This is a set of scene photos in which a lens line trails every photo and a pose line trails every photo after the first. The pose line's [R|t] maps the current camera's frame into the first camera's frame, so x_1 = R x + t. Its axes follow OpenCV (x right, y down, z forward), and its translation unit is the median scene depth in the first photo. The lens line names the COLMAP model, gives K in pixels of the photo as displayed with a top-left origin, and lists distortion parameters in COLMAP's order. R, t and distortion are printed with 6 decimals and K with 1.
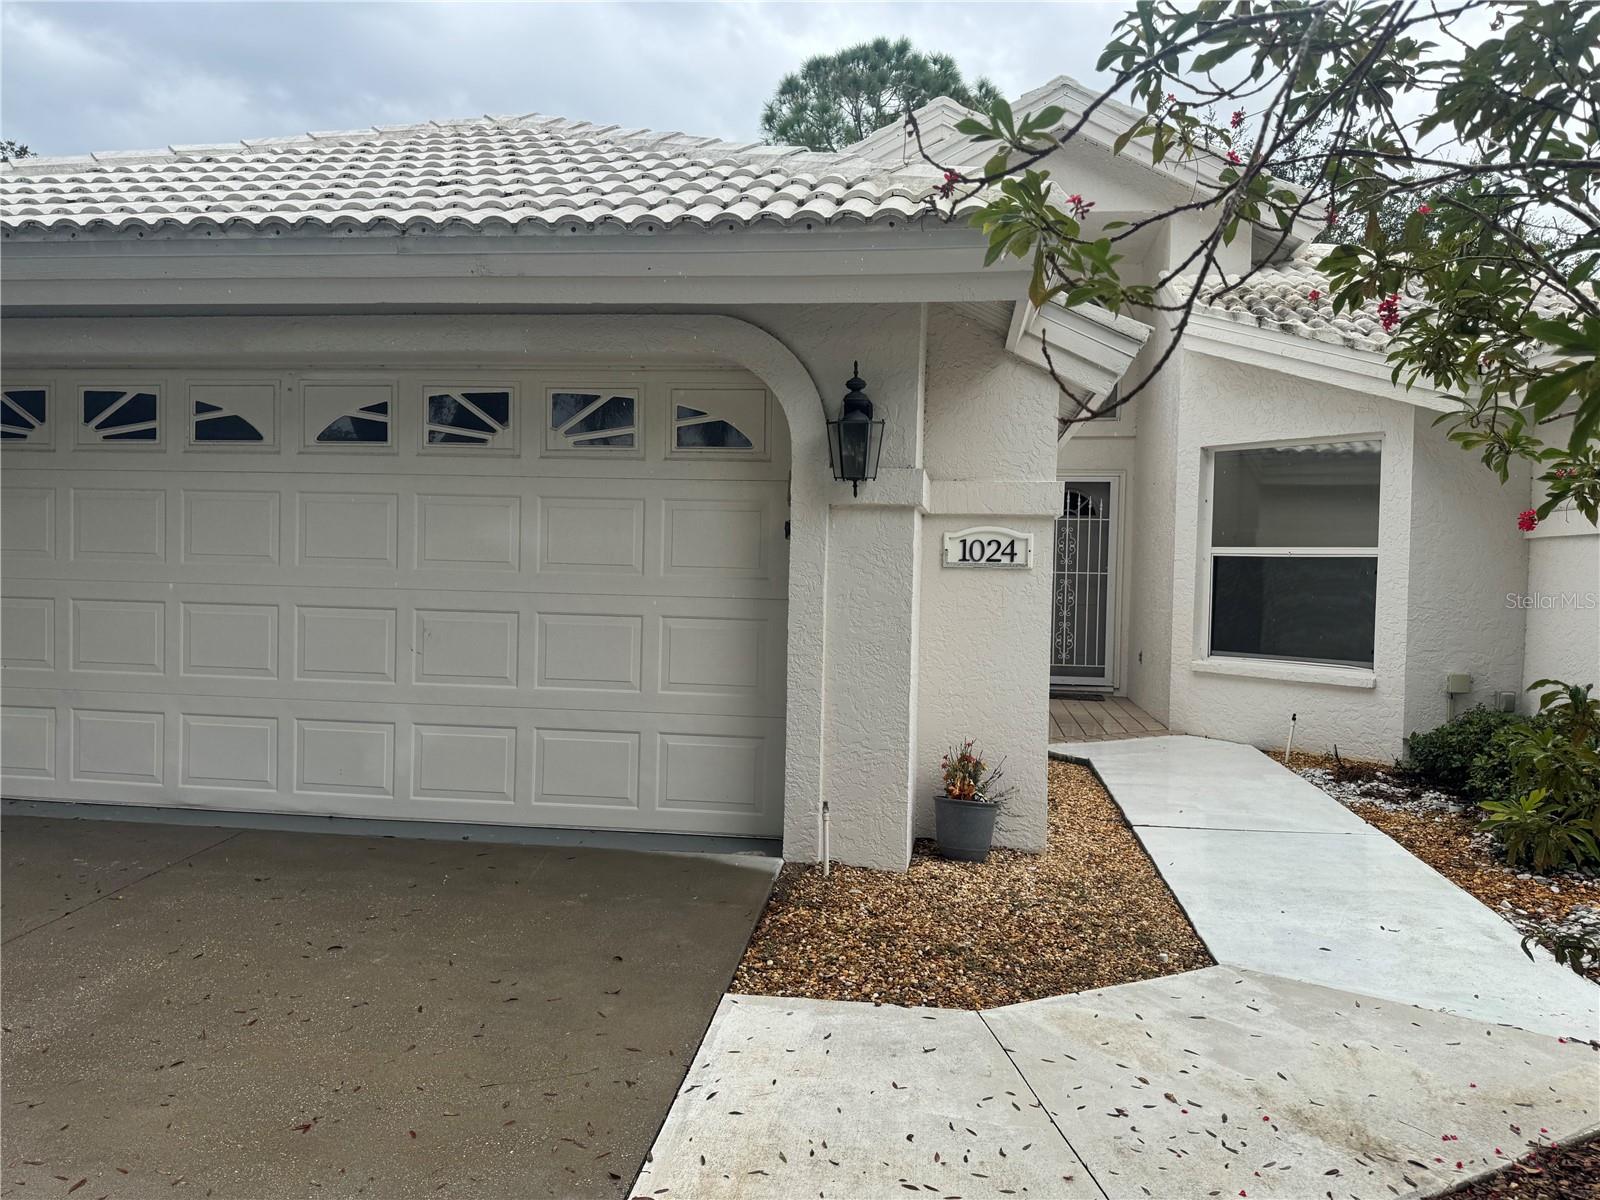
lens RADIAL K [[1129.4, 0, 802.9], [0, 1129.4, 601.9], [0, 0, 1]] dist [0.094530, -0.124650]
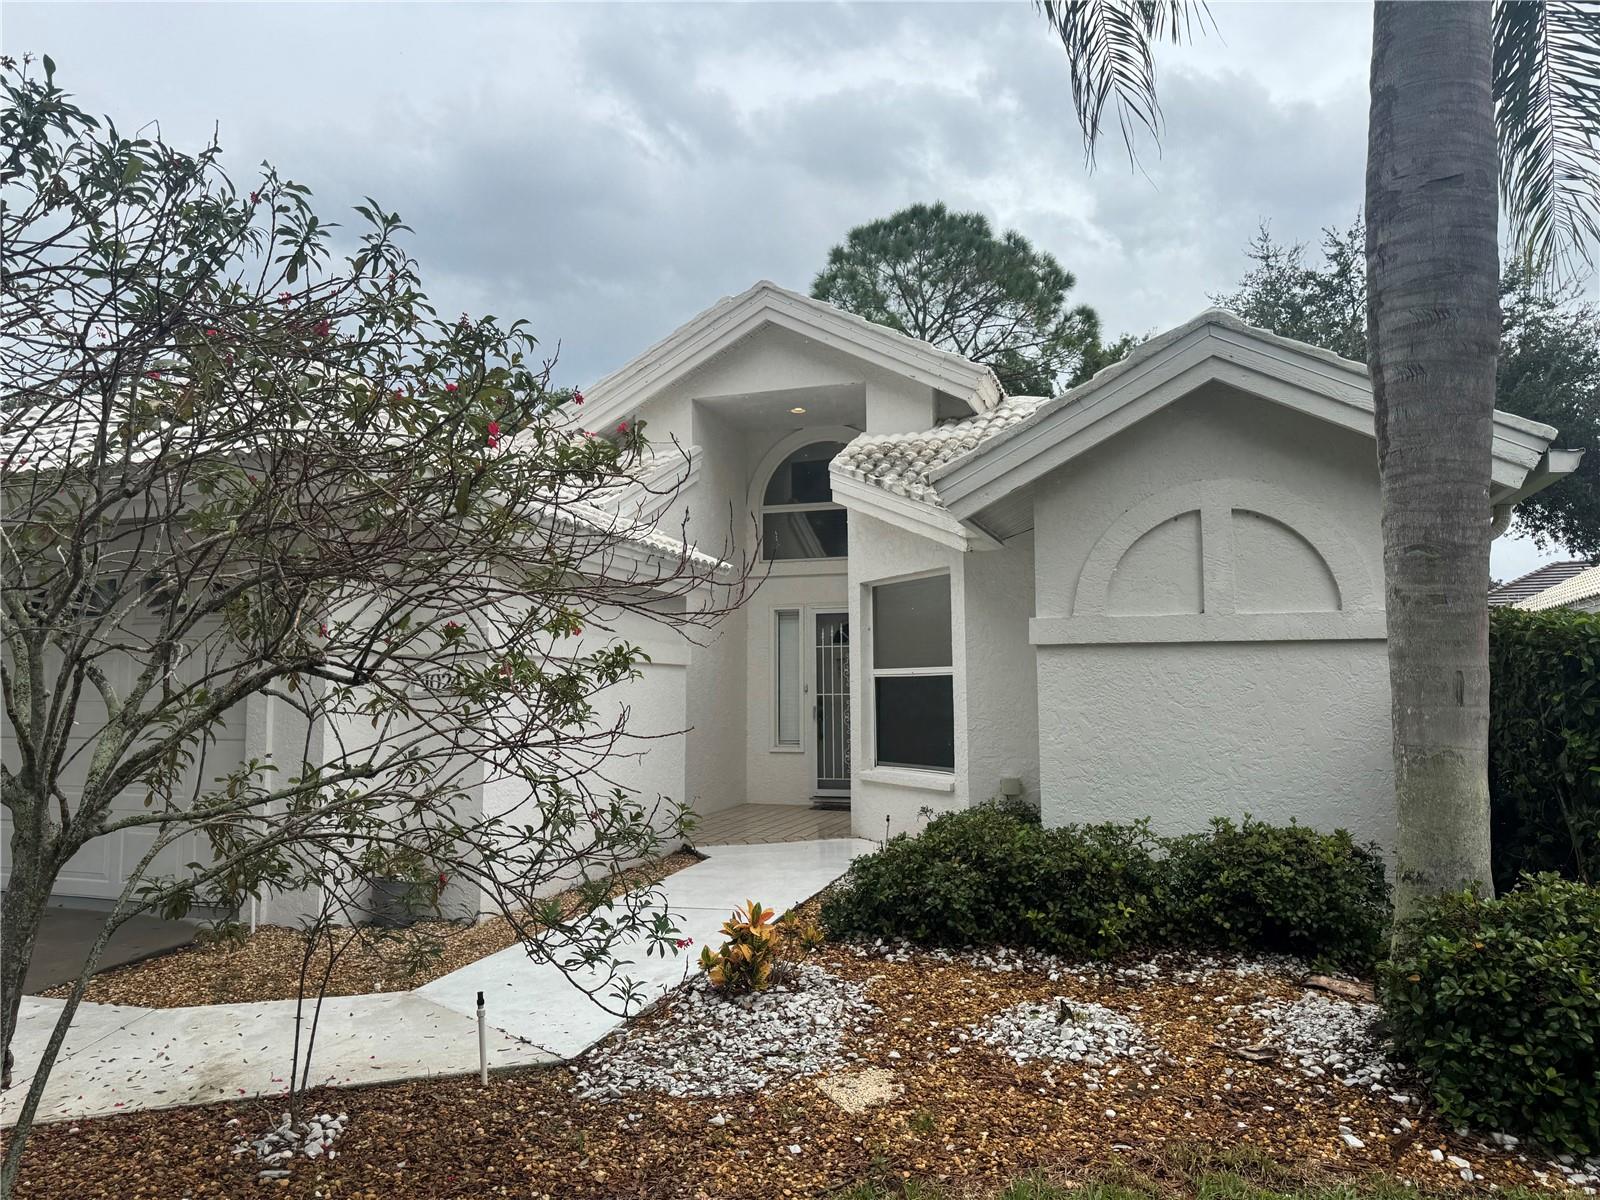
lens RADIAL K [[1138.5, 0, 800.0], [0, 1138.5, 600.0], [0, 0, 1]] dist [0.056161, -0.049441]
pose [[0.980028, -0.043752, -0.193987, 0.806777], [0.021385, 0.993027, -0.115928, 0.021097], [0.197707, 0.109464, 0.974130, -0.200616]]
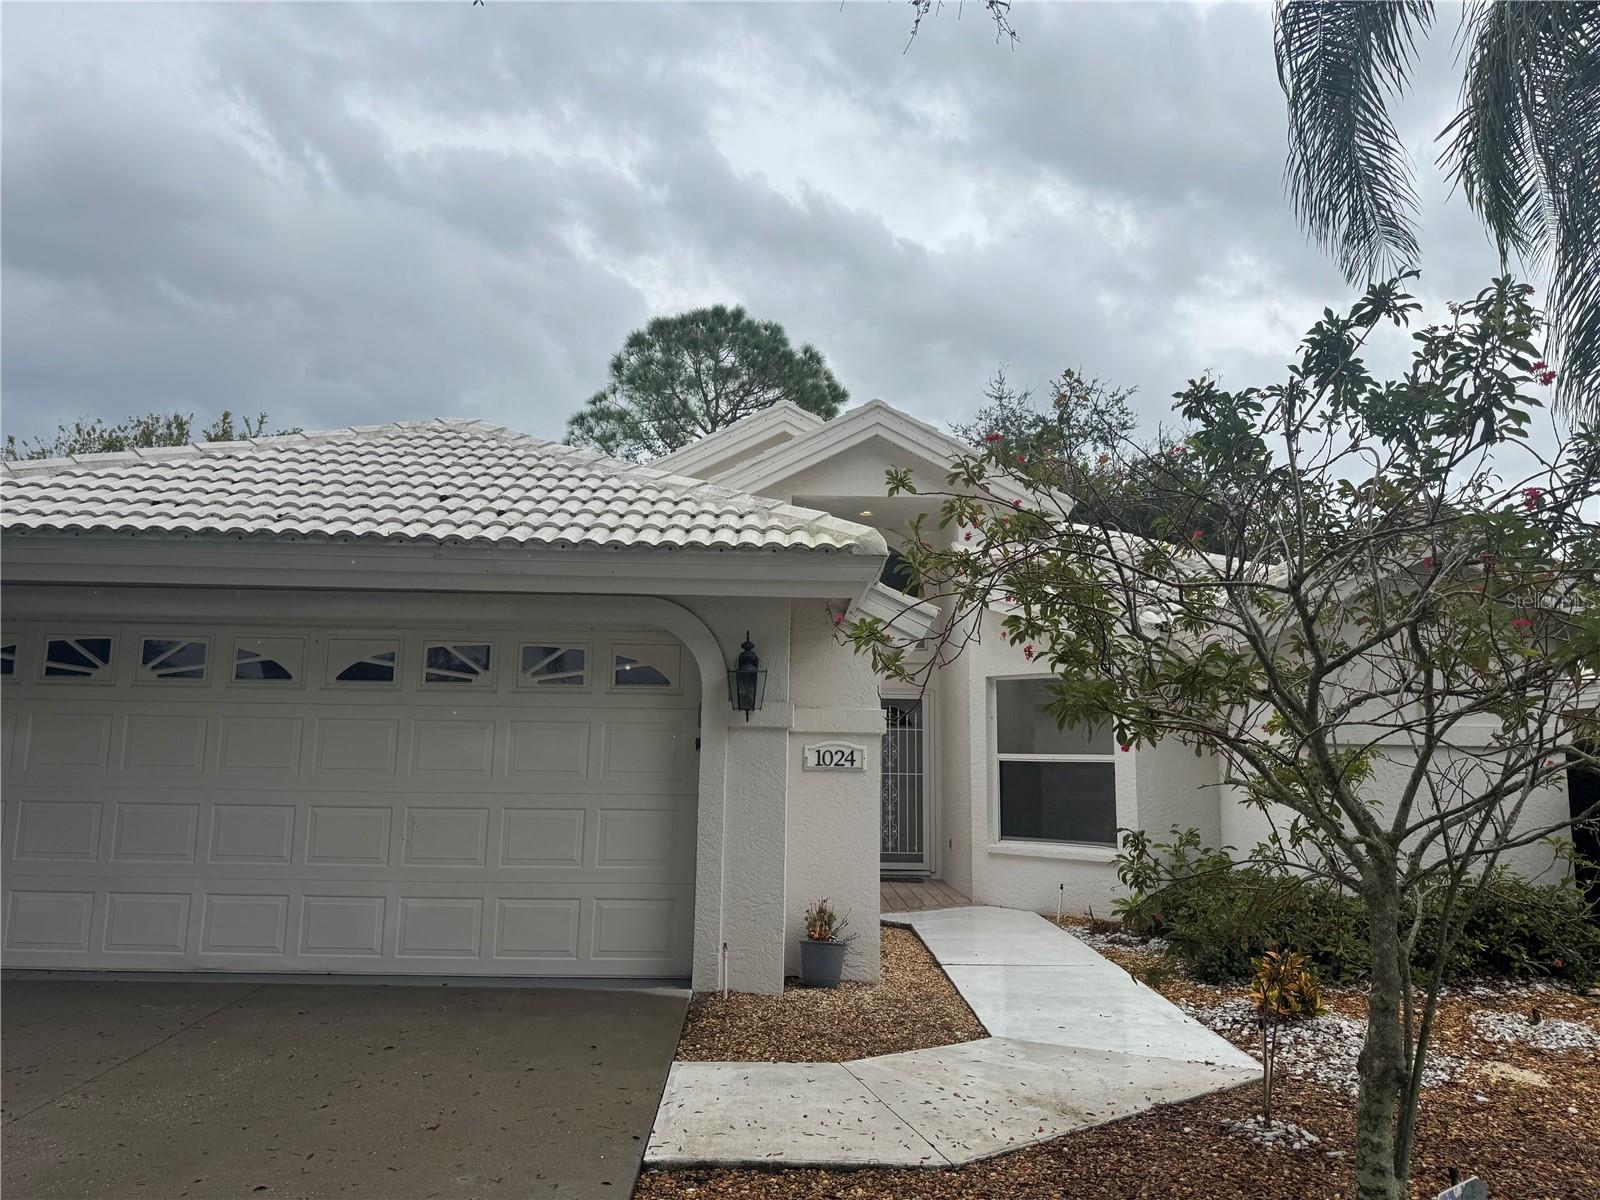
lens RADIAL K [[1143.6, 0, 800.0], [0, 1143.6, 600.0], [0, 0, 1]] dist [0.128719, -0.239390]
pose [[0.988794, 0.015633, 0.148465, -0.096439], [0.010903, 0.984284, -0.176258, 0.011878], [-0.148888, 0.175902, 0.973083, -0.425798]]
